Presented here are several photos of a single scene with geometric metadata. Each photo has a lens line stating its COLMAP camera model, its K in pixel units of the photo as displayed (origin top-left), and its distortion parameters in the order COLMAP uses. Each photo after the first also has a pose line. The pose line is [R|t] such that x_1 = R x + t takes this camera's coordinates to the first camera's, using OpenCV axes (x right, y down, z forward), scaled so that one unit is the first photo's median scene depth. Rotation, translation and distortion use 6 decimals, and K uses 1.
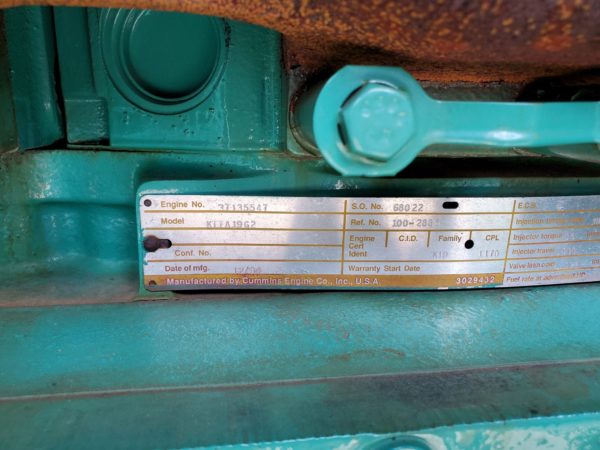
lens RADIAL K [[472.5, 0, 291.6], [0, 472.5, 222.0], [0, 0, 1]] dist [0.007260, 0.013688]
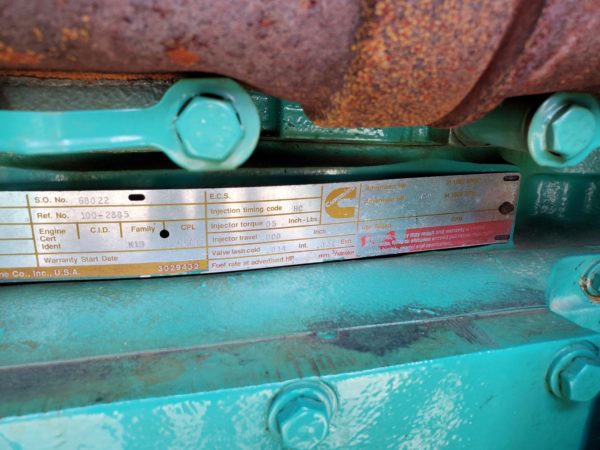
lens RADIAL K [[472.5, 0, 291.6], [0, 472.5, 222.0], [0, 0, 1]] dist [0.007260, 0.013688]
pose [[0.994458, -0.025334, 0.102038, 0.550440], [0.022677, 0.999375, 0.027118, -0.001430], [-0.102661, -0.024654, 0.994411, -0.077063]]
